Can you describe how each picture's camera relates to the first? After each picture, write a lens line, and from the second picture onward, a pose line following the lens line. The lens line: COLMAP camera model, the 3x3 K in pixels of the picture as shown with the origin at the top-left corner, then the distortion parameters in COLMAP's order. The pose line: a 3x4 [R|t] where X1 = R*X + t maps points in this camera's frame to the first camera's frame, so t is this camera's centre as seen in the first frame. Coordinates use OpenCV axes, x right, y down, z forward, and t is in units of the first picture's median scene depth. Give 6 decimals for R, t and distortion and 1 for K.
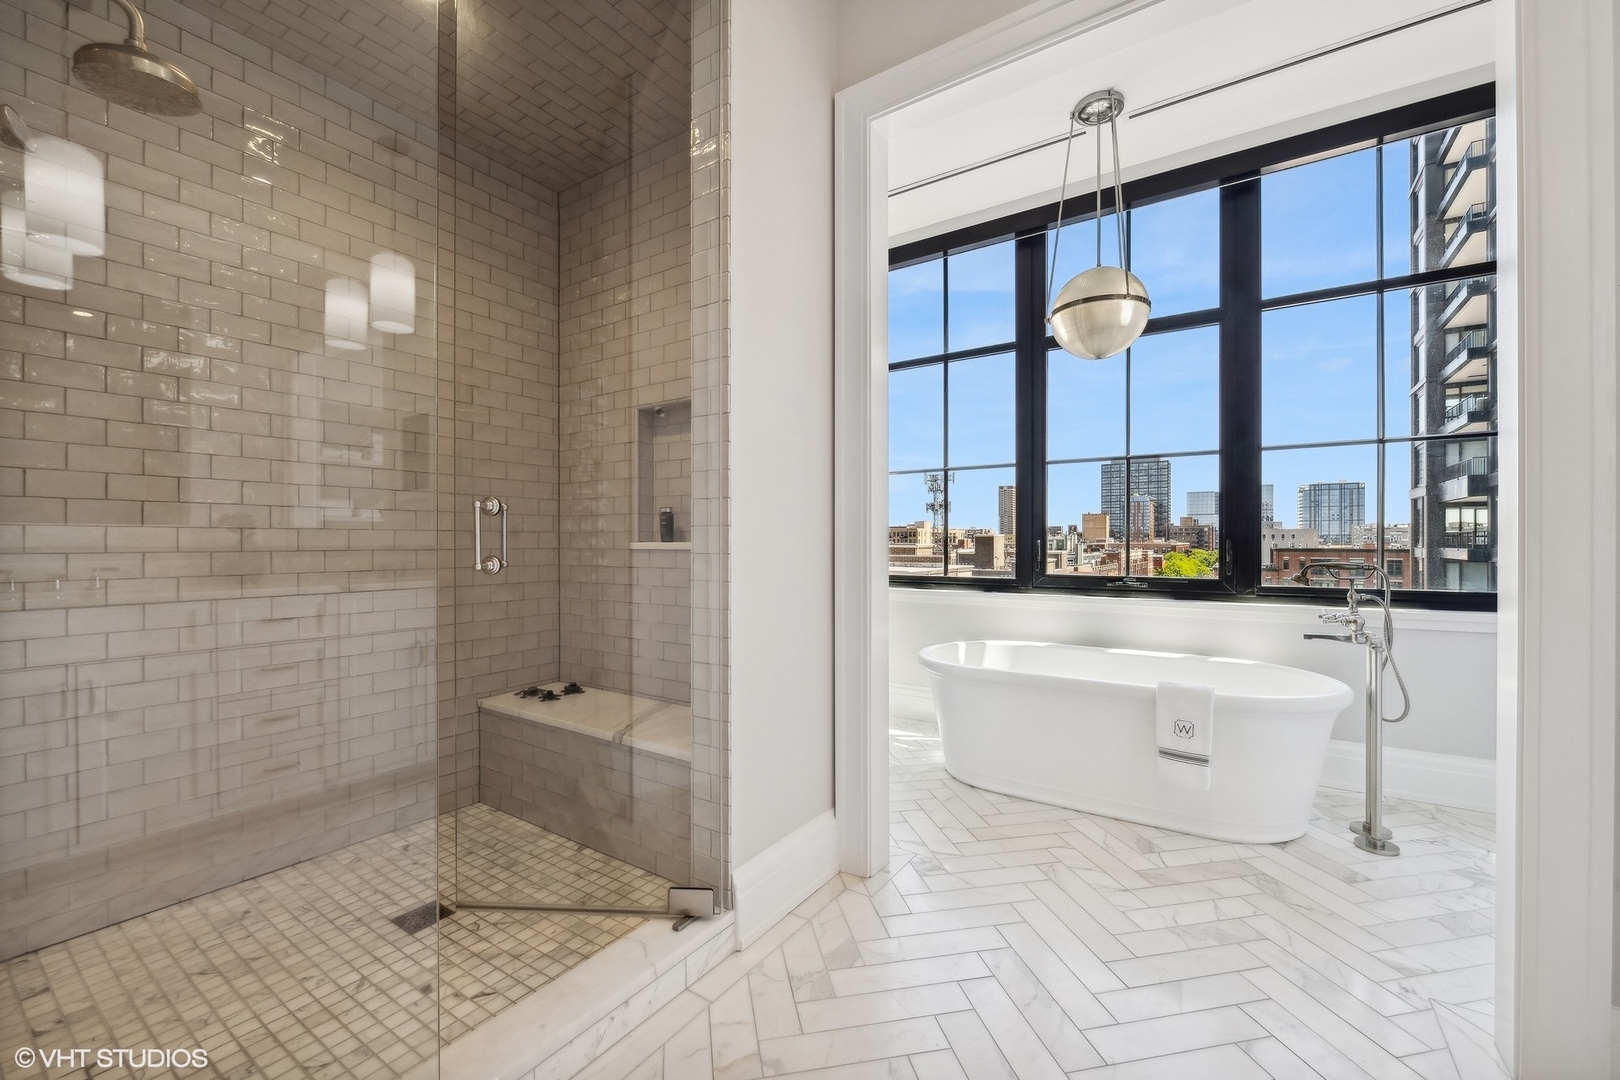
lens RADIAL K [[653.0, 0, 810.0], [0, 653.0, 540.0], [0, 0, 1]] dist [-0.001924, -0.000281]
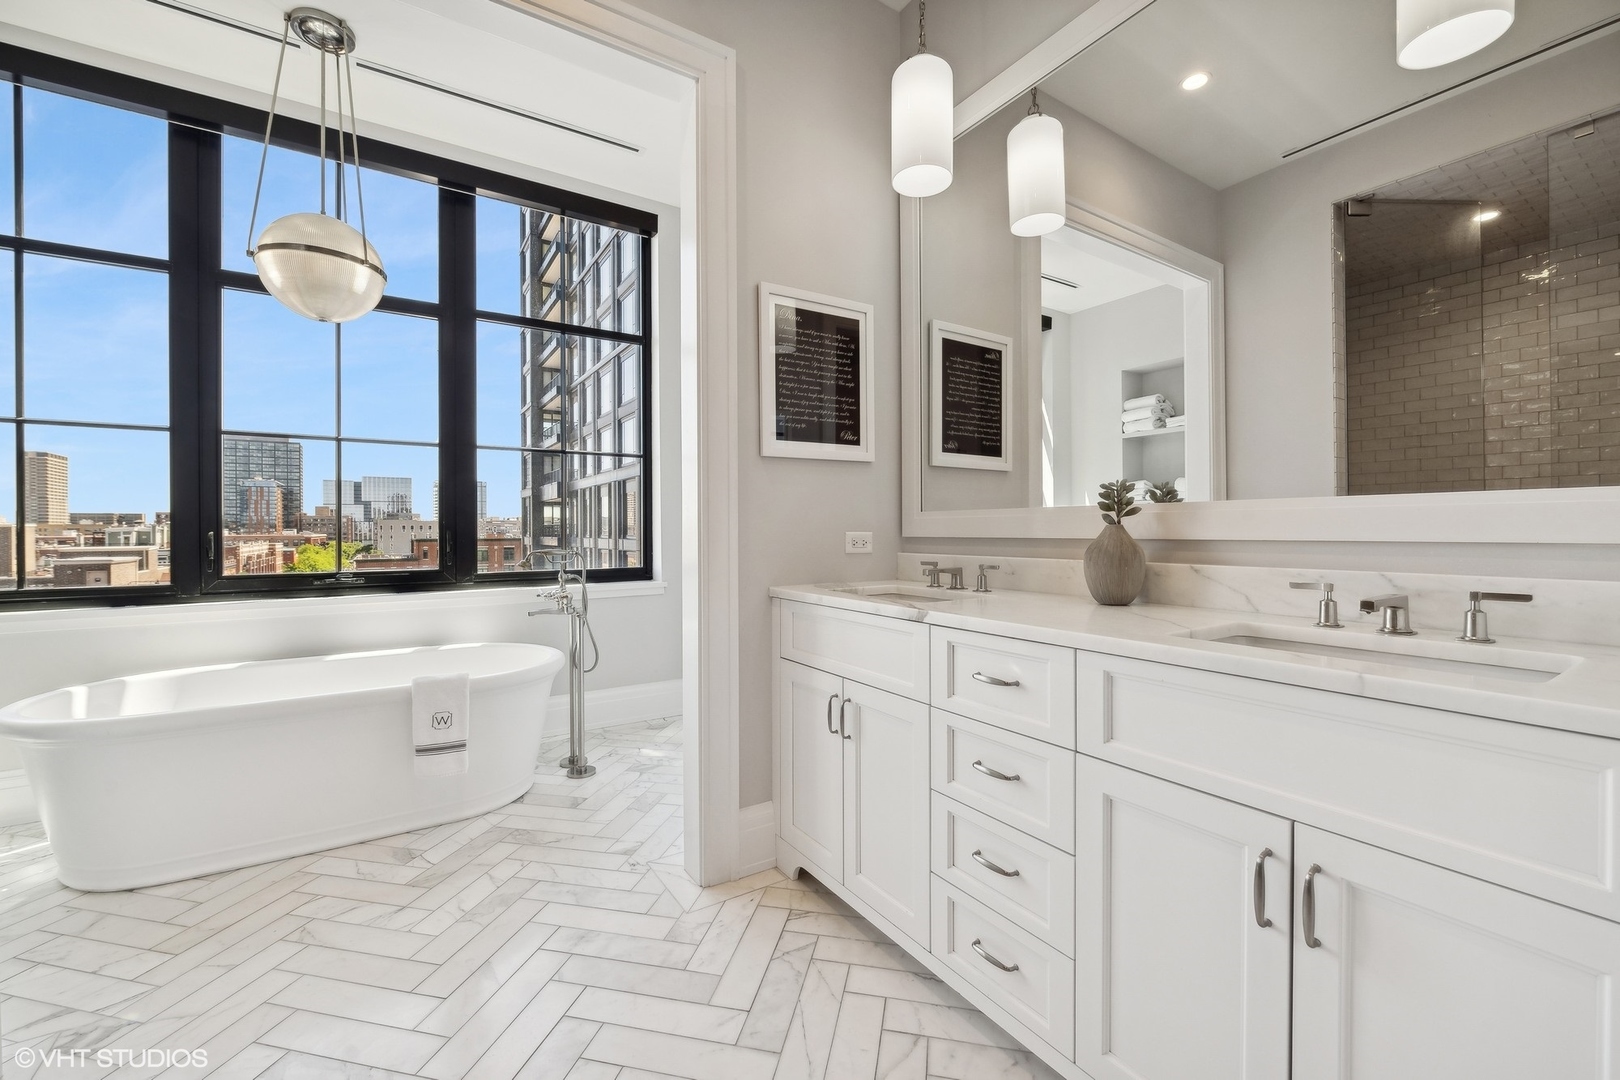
lens RADIAL K [[653.9, 0, 809.3], [0, 653.9, 532.4], [0, 0, 1]] dist [-0.004207, -0.000344]
pose [[0.396639, -0.004850, 0.917962, -0.079340], [0.003195, 0.999987, 0.003903, -0.000177], [-0.917969, 0.001385, 0.396649, 0.058369]]
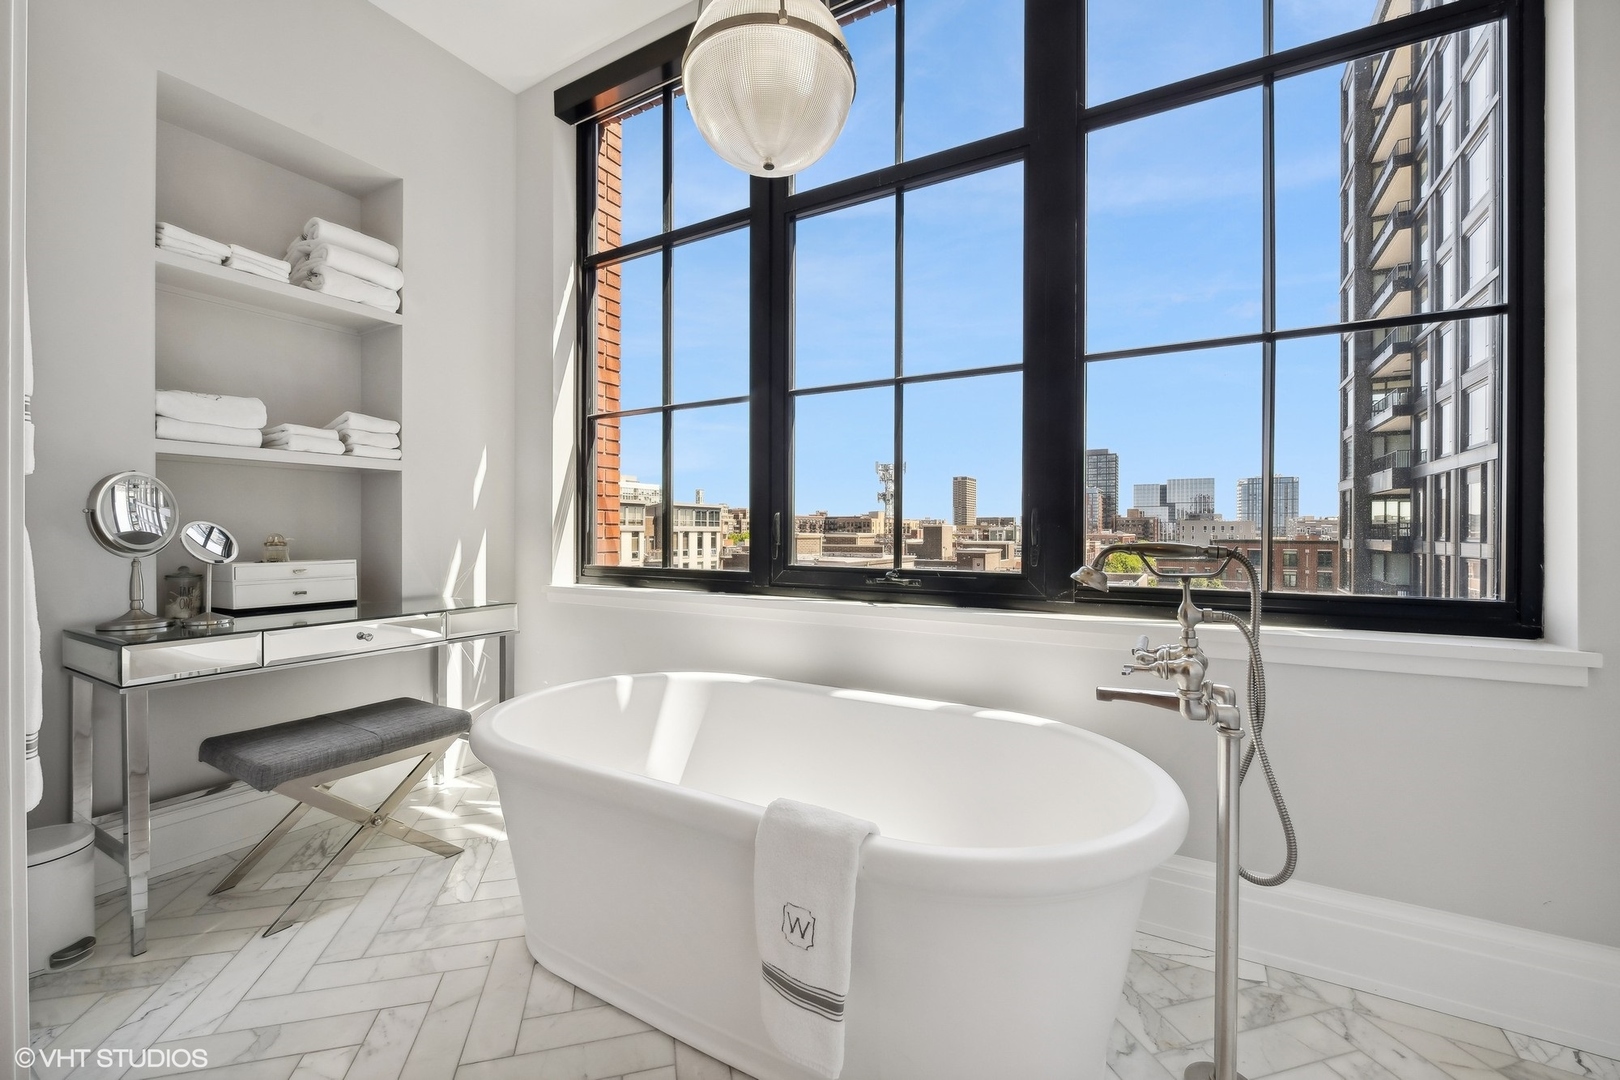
lens RADIAL K [[666.0, 0, 802.0], [0, 666.0, 531.2], [0, 0, 1]] dist [-0.003744, -0.000434]
pose [[0.997946, 0.004474, 0.063904, 0.364242], [-0.004634, 0.999986, 0.002363, 0.018612], [-0.063892, -0.002654, 0.997953, 0.373968]]
